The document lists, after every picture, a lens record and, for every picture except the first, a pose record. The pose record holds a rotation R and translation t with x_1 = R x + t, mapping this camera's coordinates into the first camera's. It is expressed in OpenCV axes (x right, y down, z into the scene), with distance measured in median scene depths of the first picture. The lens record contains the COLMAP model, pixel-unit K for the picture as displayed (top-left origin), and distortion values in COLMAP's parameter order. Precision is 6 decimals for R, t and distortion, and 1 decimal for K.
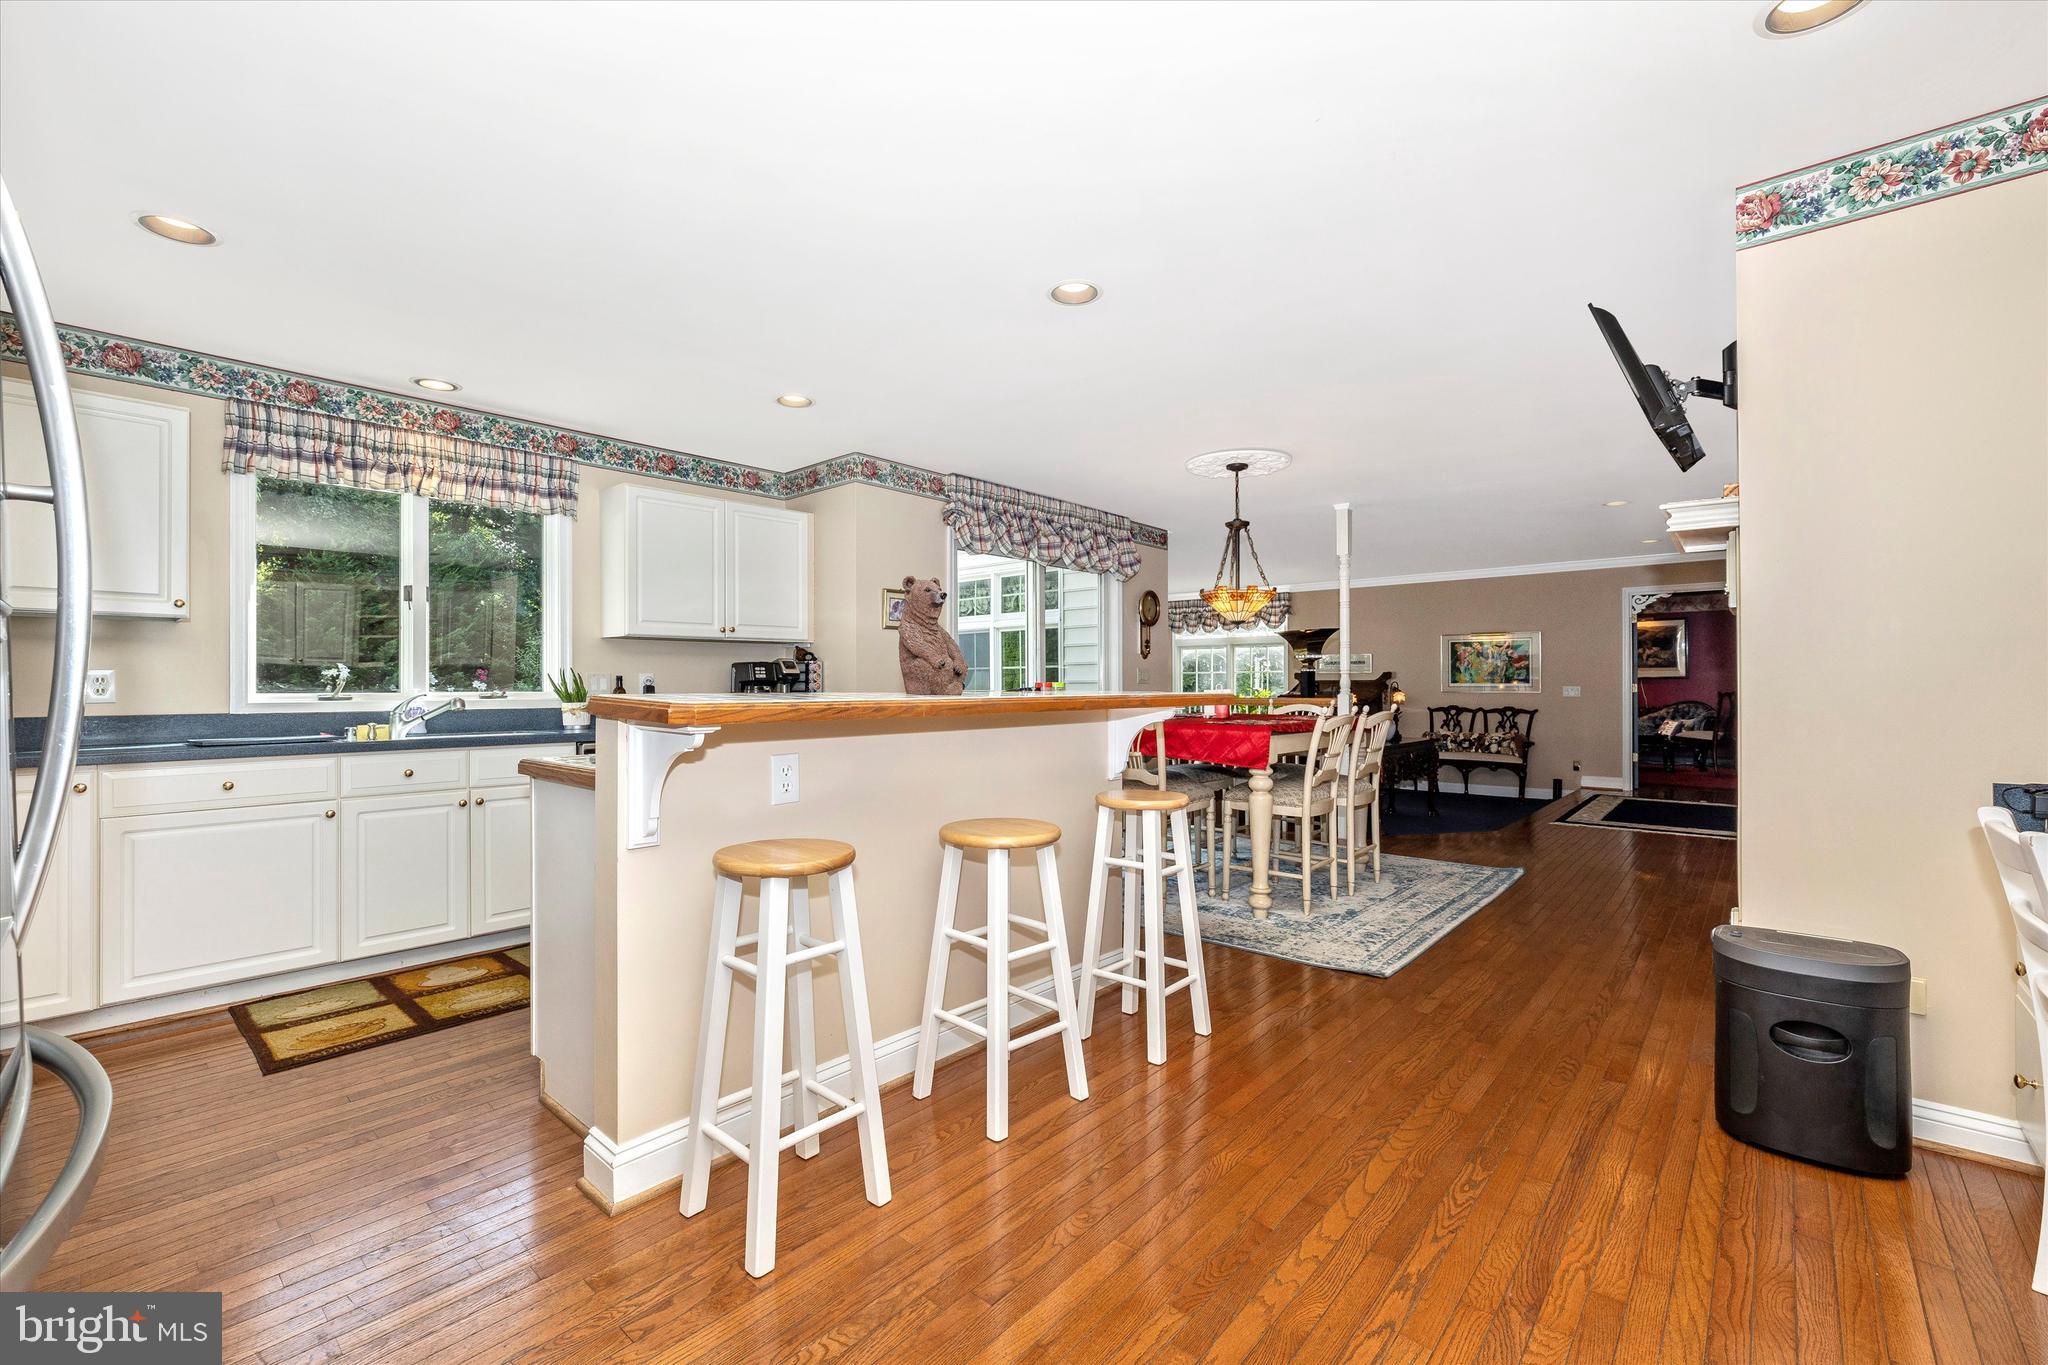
lens RADIAL K [[866.5, 0, 1024.0], [0, 866.5, 682.5], [0, 0, 1]] dist [-0.000374, -0.000267]
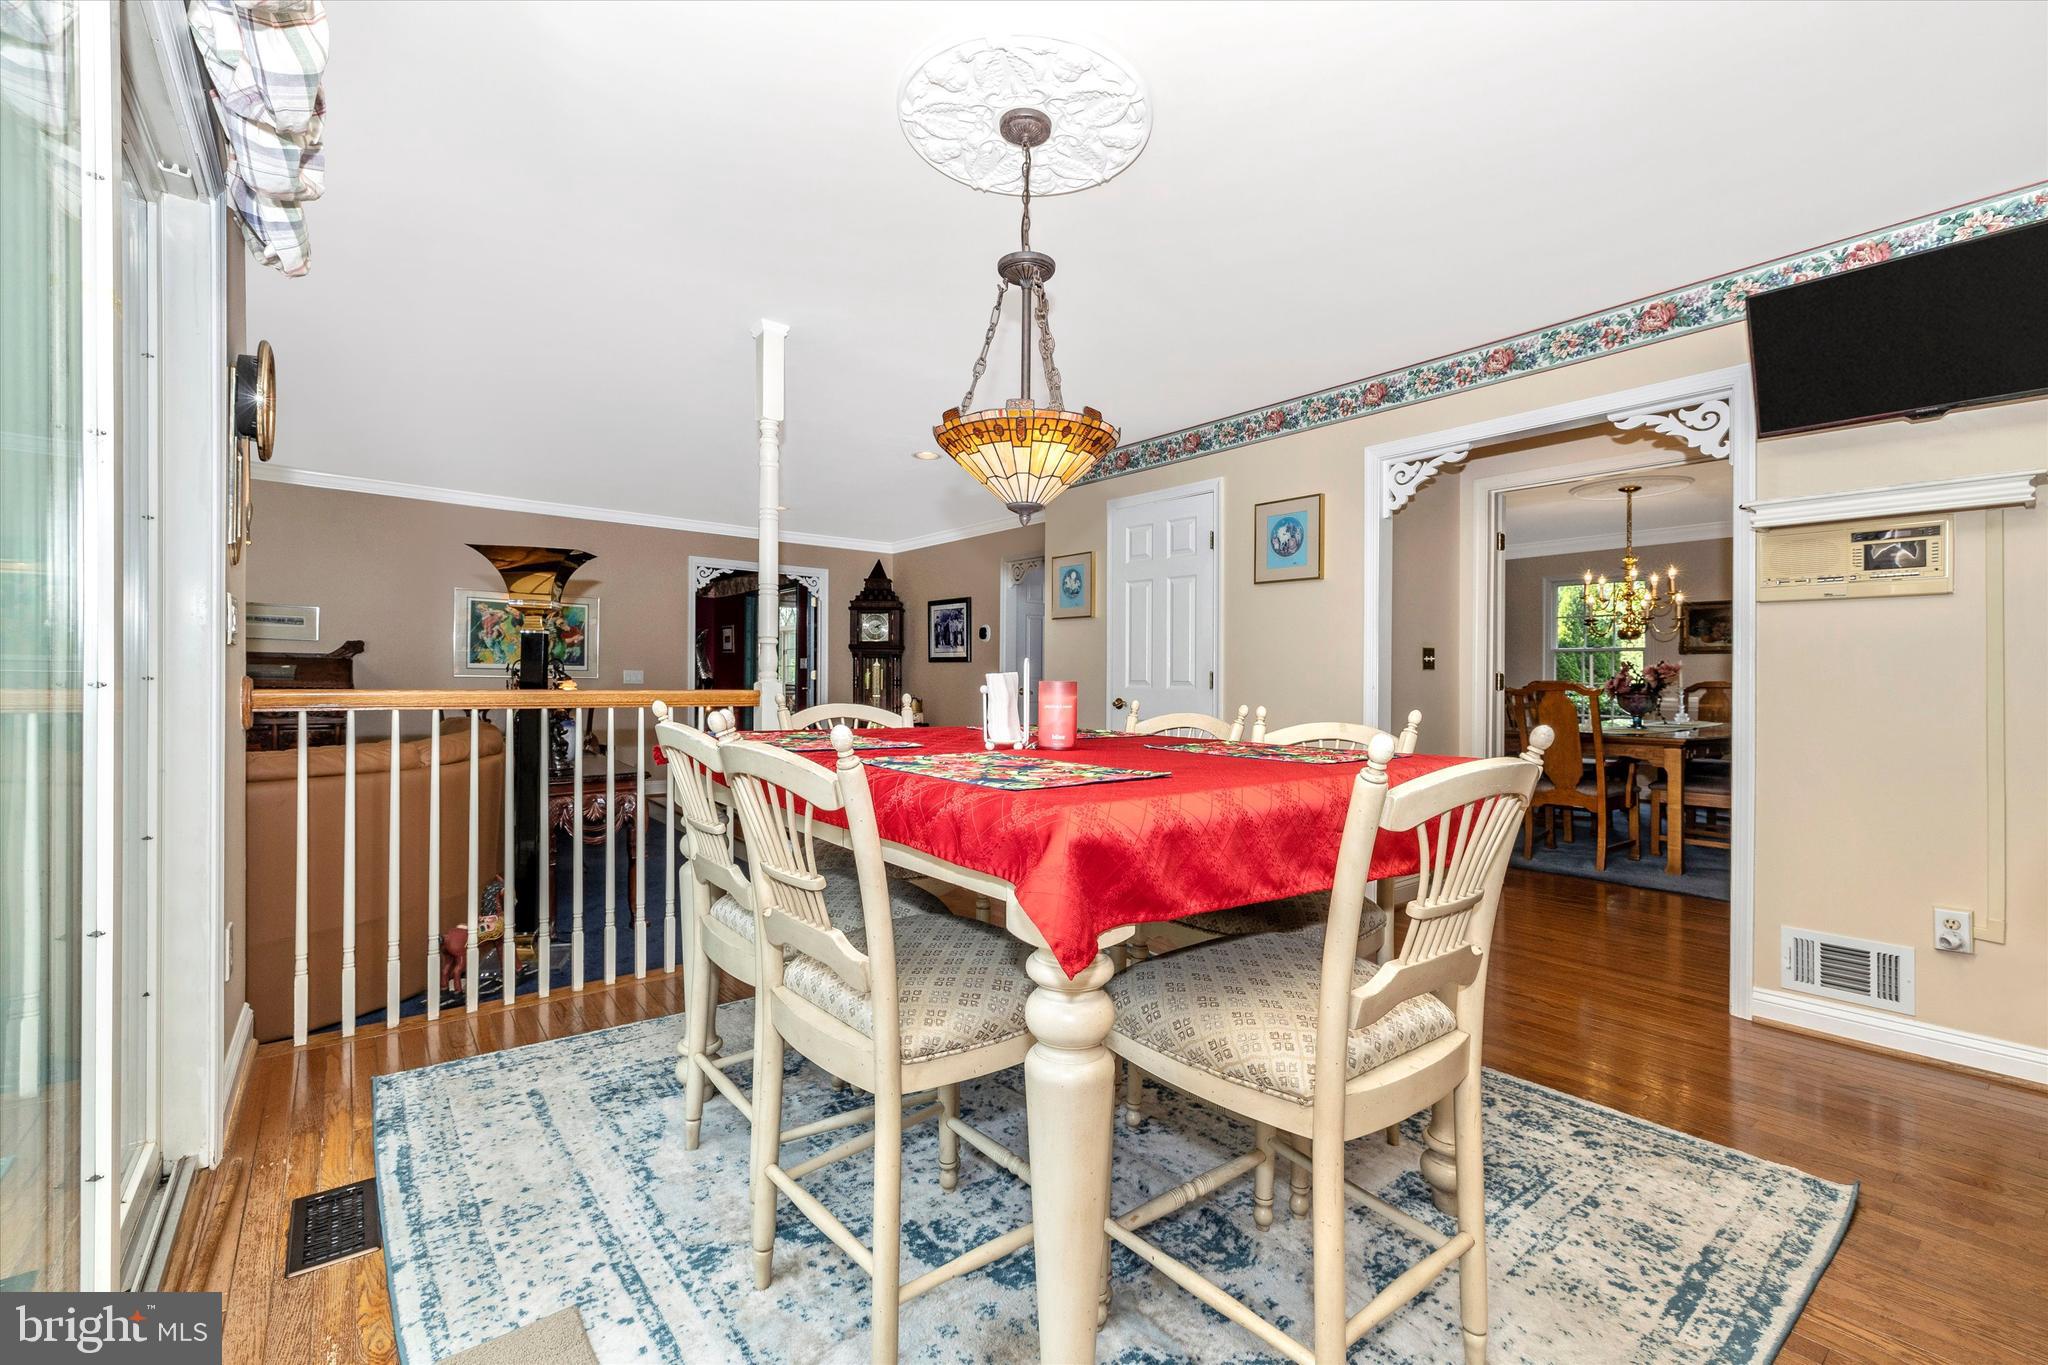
lens RADIAL K [[866.5, 0, 1024.0], [0, 866.5, 682.5], [0, 0, 1]] dist [-0.000374, -0.000267]
pose [[0.182205, -0.000564, 0.983260, -0.207319], [-0.018589, 0.999819, 0.004018, 0.013996], [-0.983085, -0.019010, 0.182162, 1.237260]]
